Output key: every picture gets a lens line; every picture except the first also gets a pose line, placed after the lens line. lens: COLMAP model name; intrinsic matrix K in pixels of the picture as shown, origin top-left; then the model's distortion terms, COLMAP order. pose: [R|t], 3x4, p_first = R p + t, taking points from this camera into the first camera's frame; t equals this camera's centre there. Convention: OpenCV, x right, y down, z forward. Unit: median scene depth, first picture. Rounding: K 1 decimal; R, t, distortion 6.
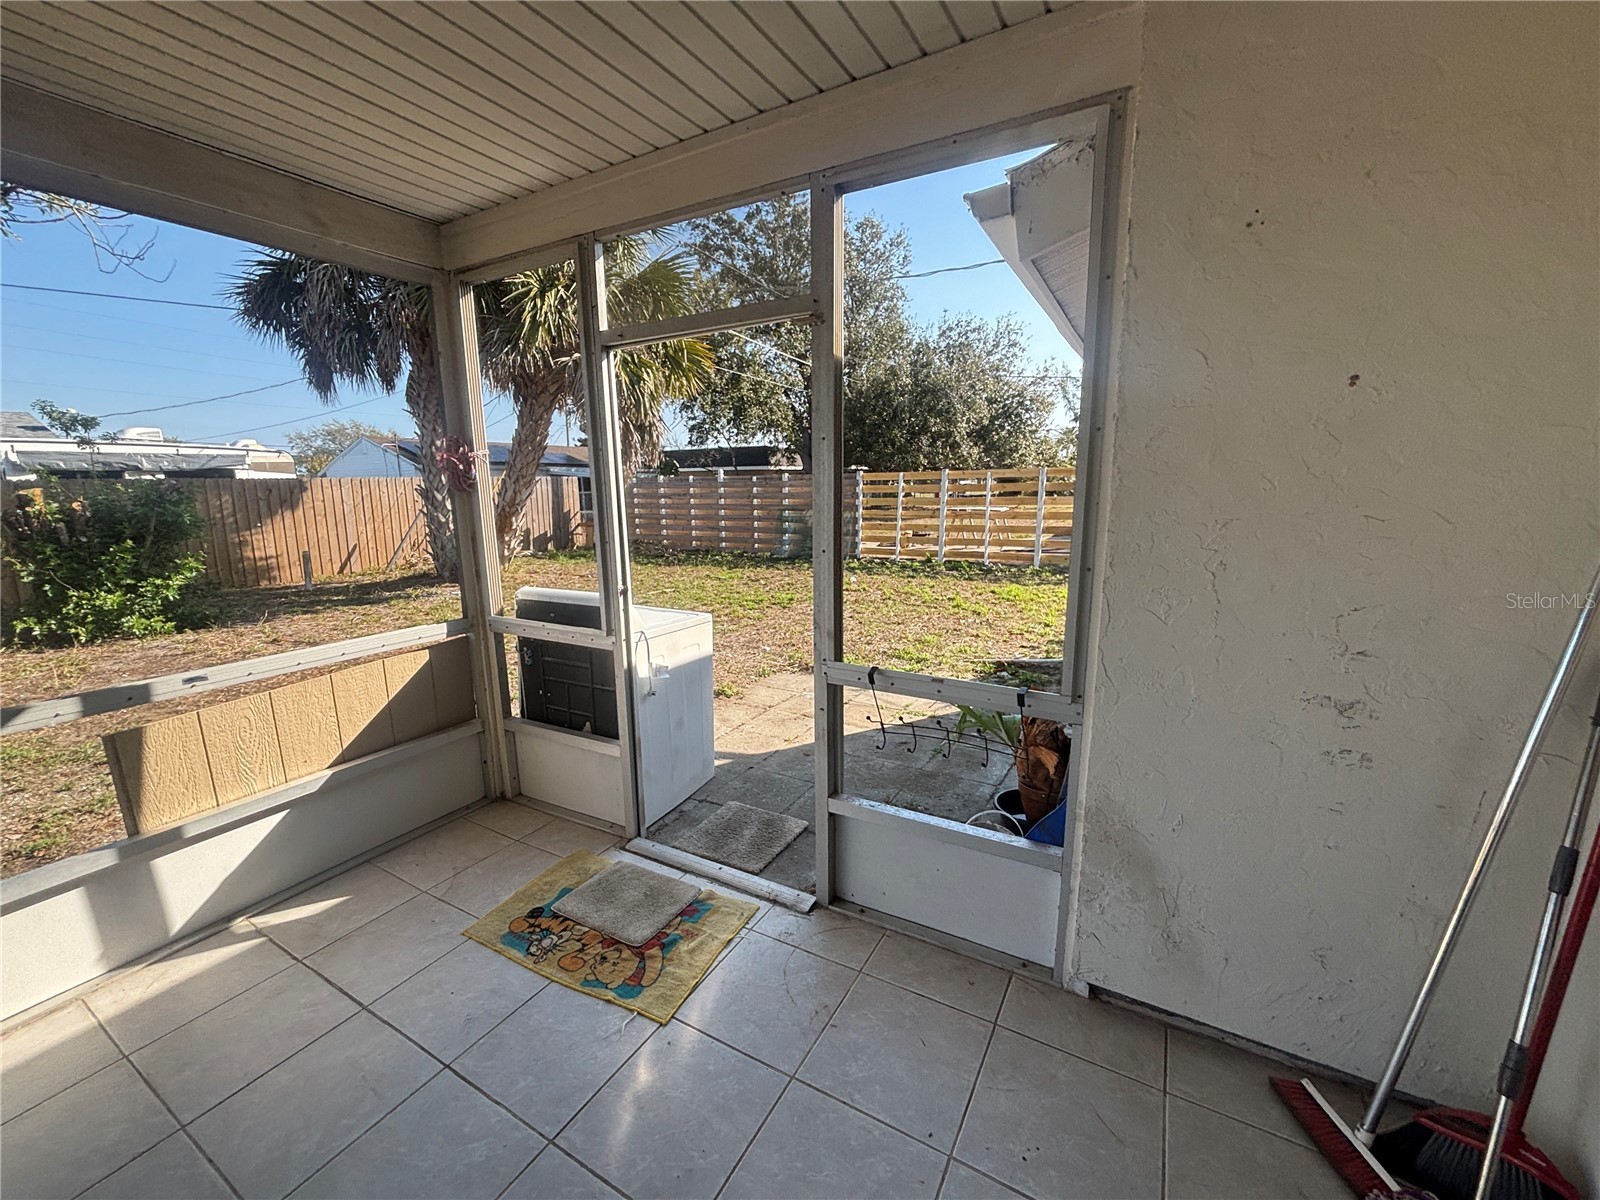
lens RADIAL K [[628.2, 0, 800.0], [0, 628.2, 600.0], [0, 0, 1]] dist [-0.000396, 0.000115]
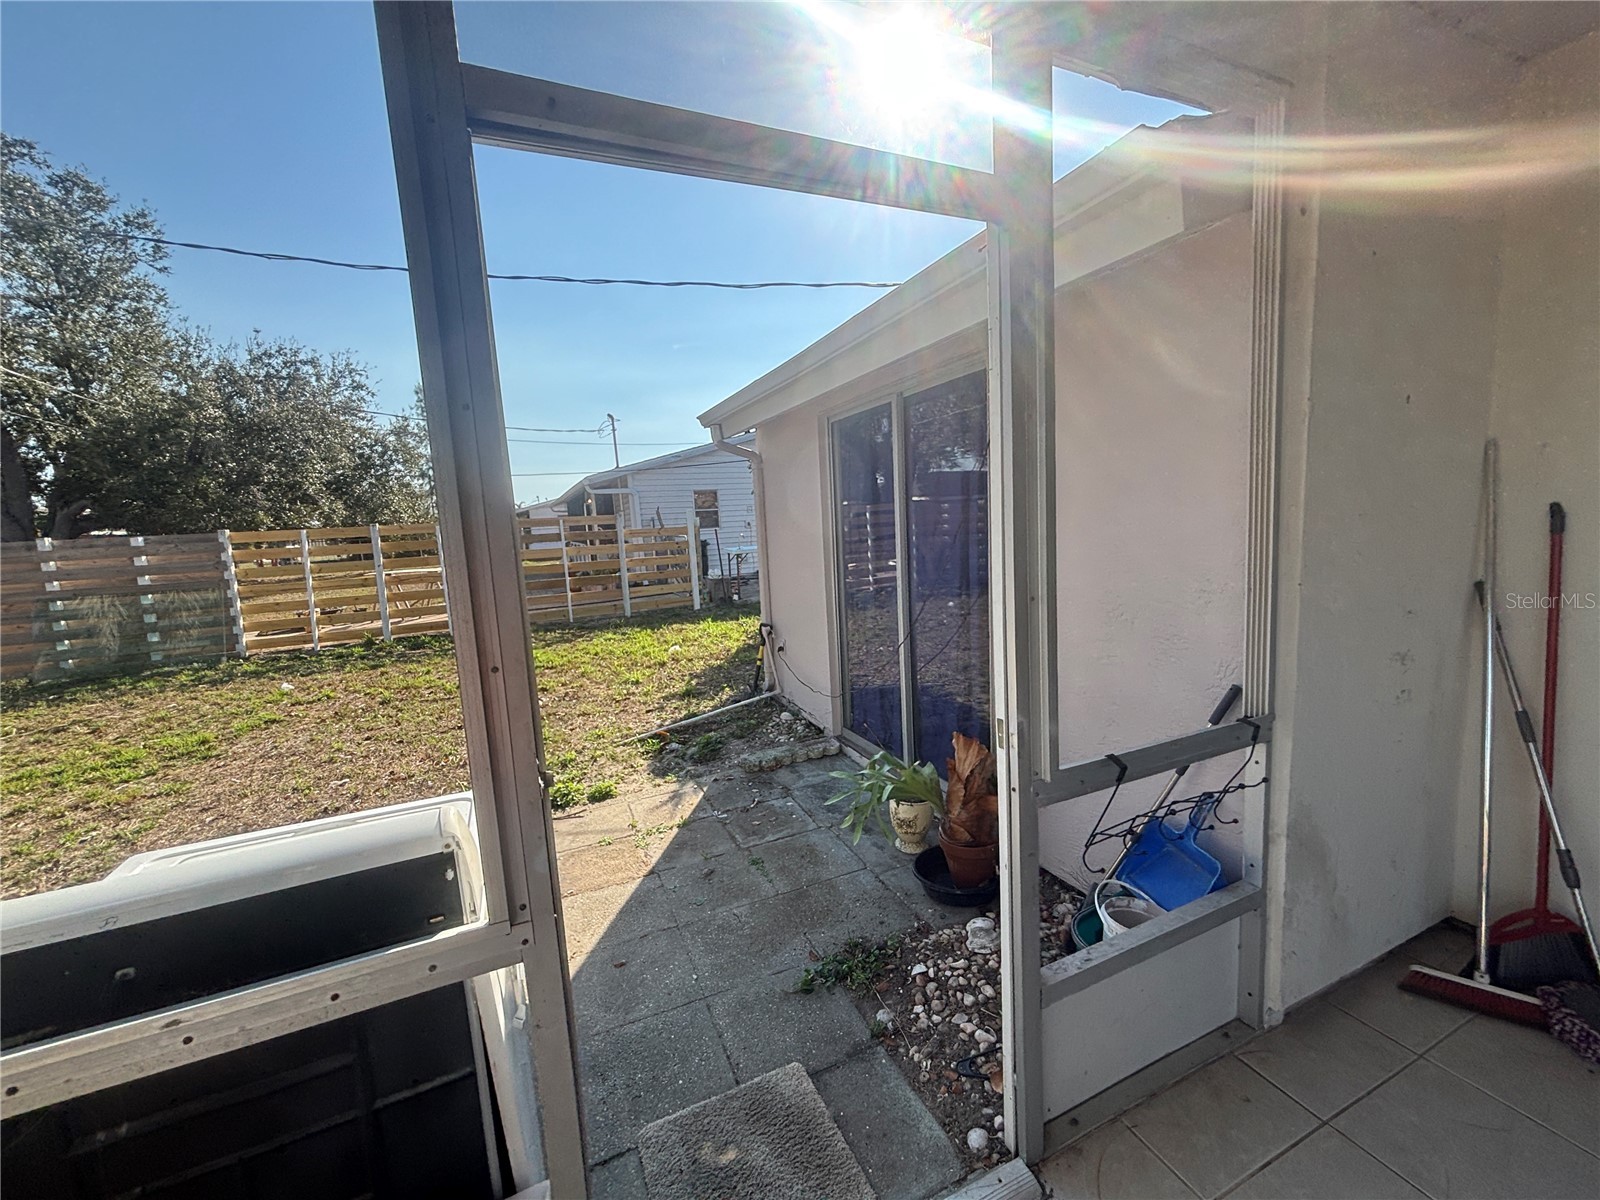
lens RADIAL K [[628.2, 0, 800.0], [0, 628.2, 600.0], [0, 0, 1]] dist [-0.000396, 0.000115]
pose [[0.590827, -0.117468, 0.798201, -0.086870], [0.188182, 0.982120, 0.005243, -0.018363], [-0.784545, 0.147109, 0.602368, 0.119496]]
